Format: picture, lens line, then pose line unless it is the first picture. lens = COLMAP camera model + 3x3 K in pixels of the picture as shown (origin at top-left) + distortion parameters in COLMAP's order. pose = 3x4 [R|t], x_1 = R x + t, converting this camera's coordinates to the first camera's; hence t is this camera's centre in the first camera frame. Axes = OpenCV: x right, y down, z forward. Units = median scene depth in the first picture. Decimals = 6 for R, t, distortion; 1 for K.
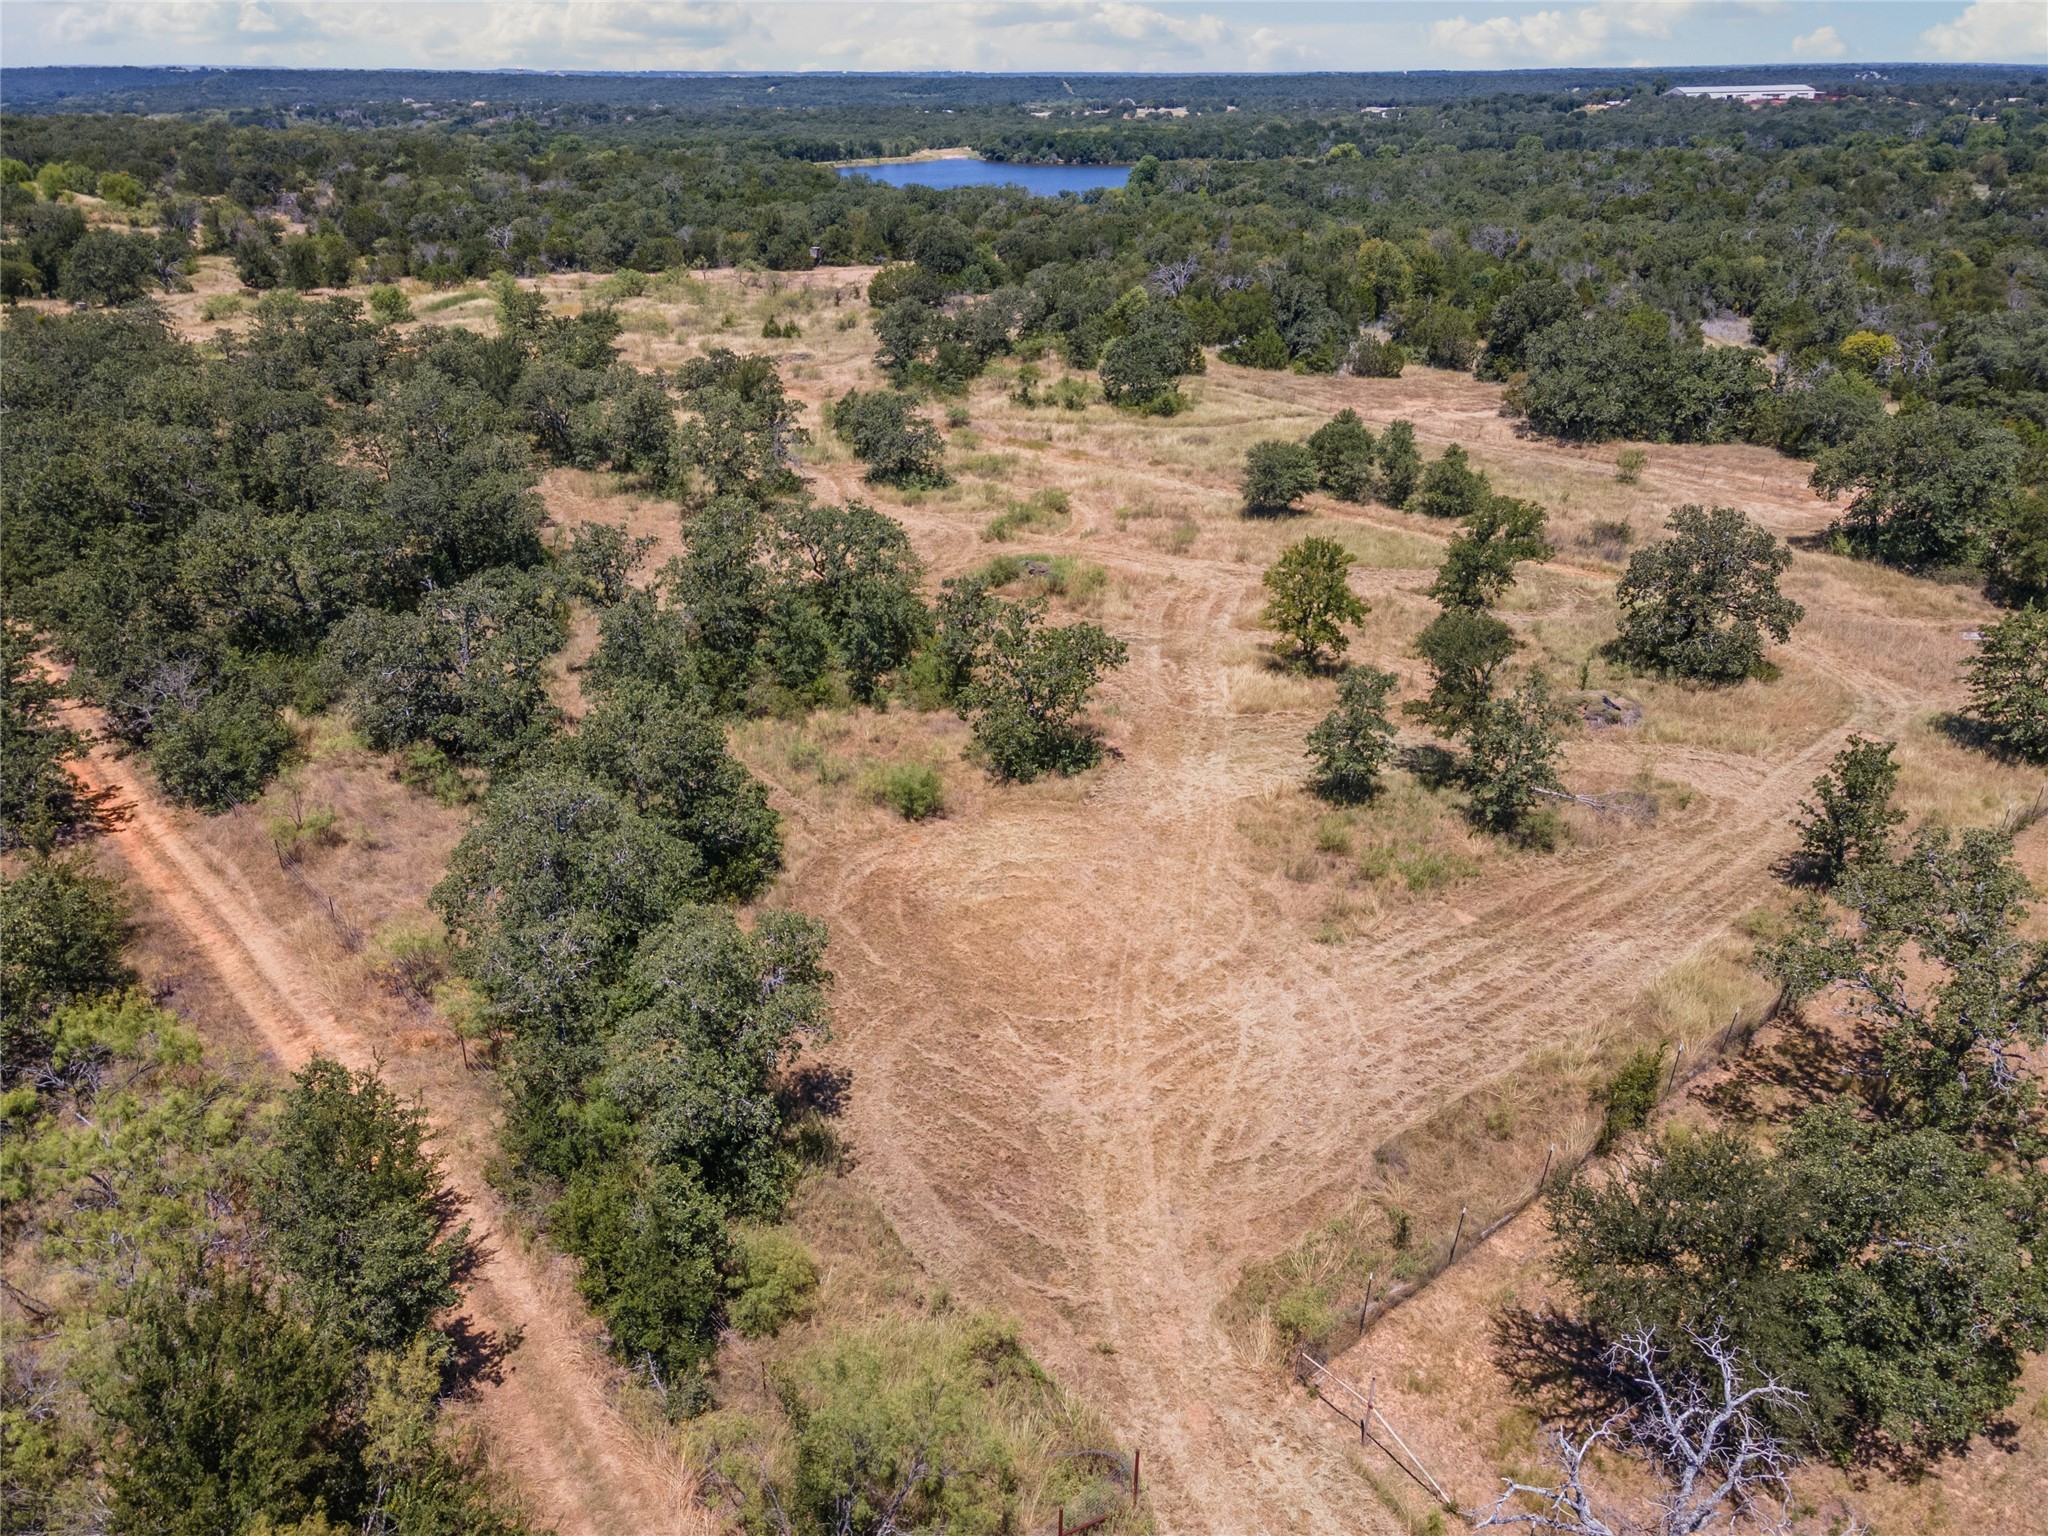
lens RADIAL K [[1504.0, 0, 1034.9], [0, 1504.0, 766.0], [0, 0, 1]] dist [0.016054, 0.051588]
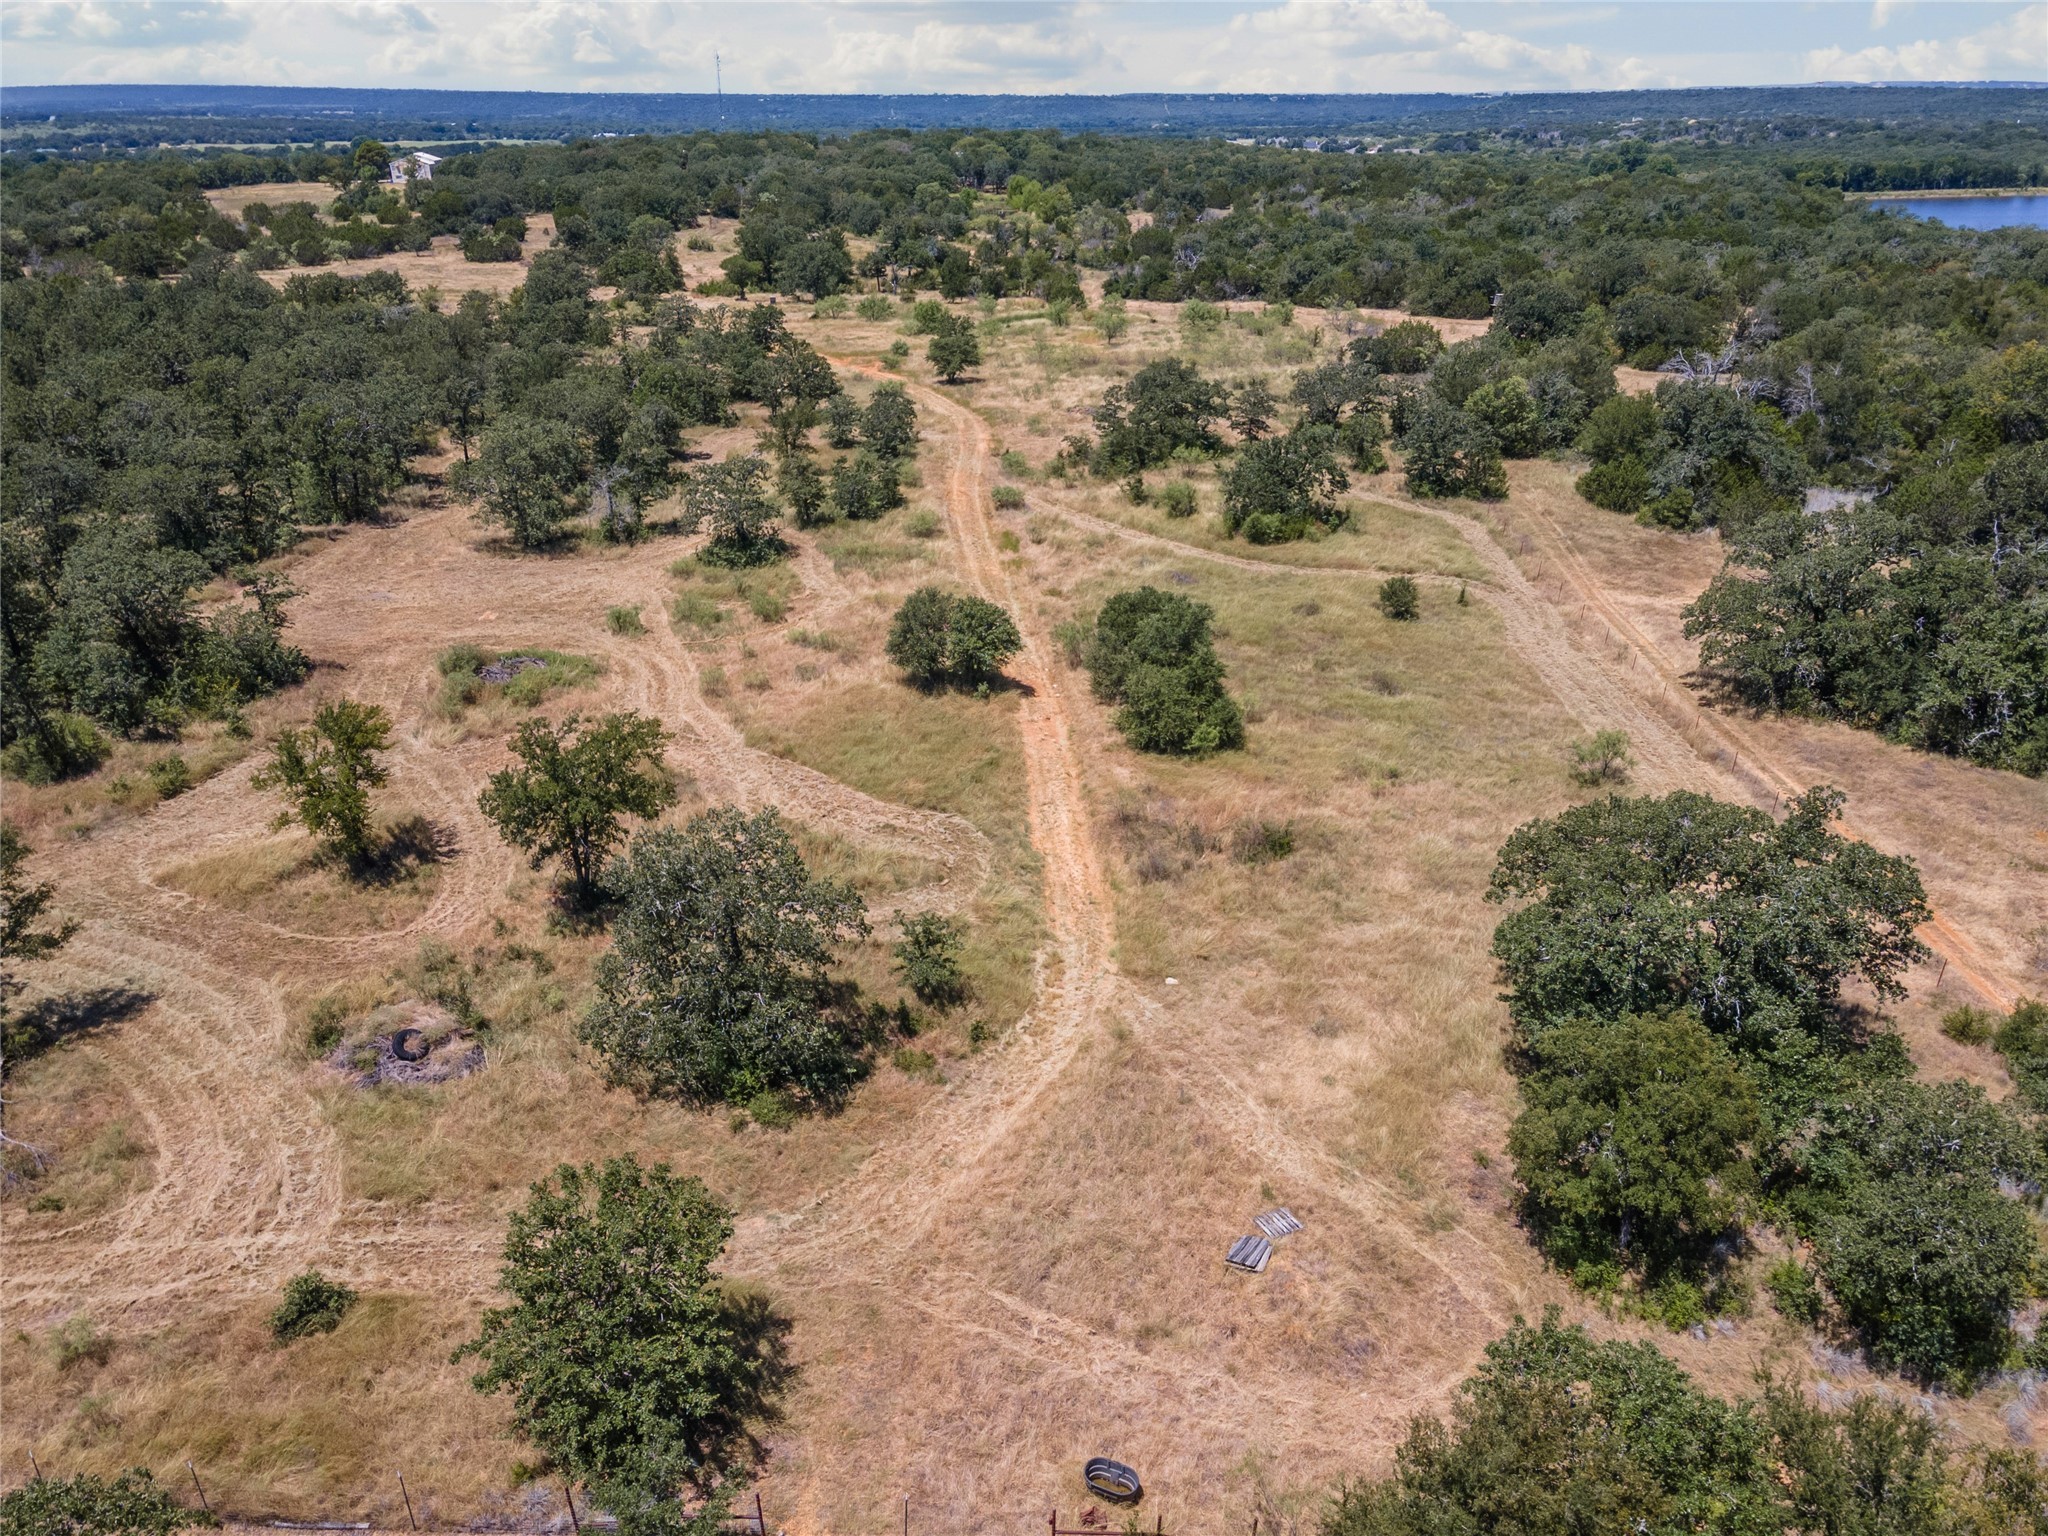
lens RADIAL K [[1504.0, 0, 1034.9], [0, 1504.0, 766.0], [0, 0, 1]] dist [0.016054, 0.051588]
pose [[0.734747, 0.274563, -0.620292, 0.681621], [-0.280680, 0.955527, 0.090479, -0.209560], [0.617548, 0.107624, 0.779135, 0.437164]]
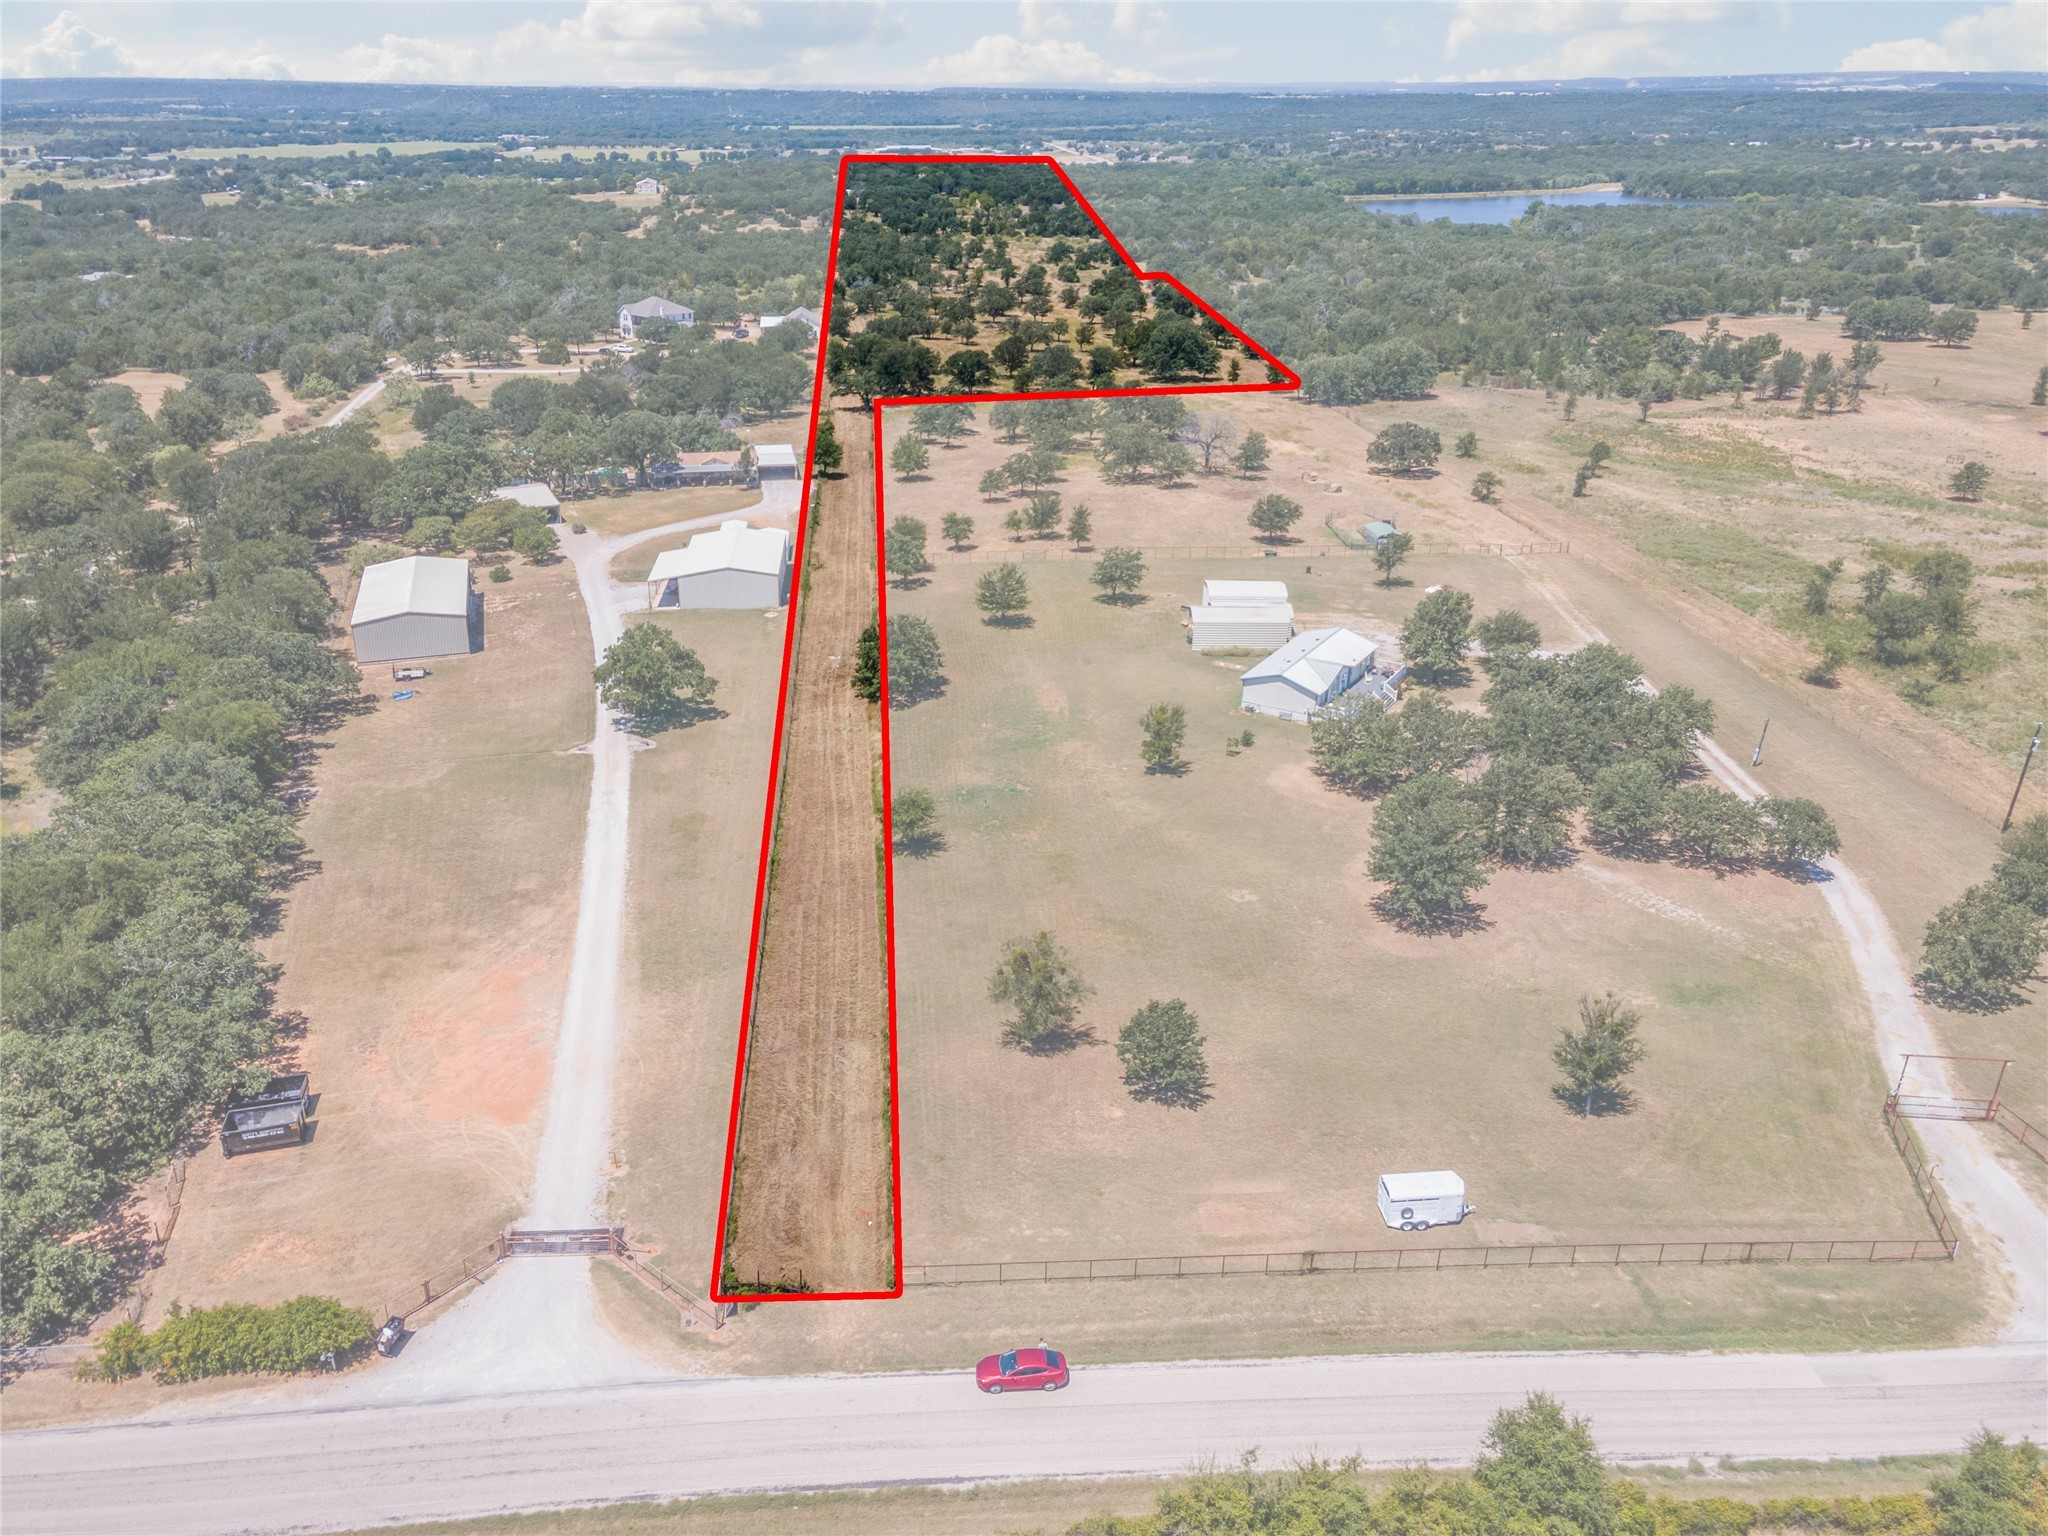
lens RADIAL K [[1471.9, 0, 1024.0], [0, 1471.9, 768.0], [0, 0, 1]] dist [0.004791, 0.058307]
pose [[0.803868, 0.250398, -0.539534, 3.306839], [-0.247883, 0.965580, 0.078799, 1.079096], [0.540694, 0.070398, 0.838268, -3.184852]]
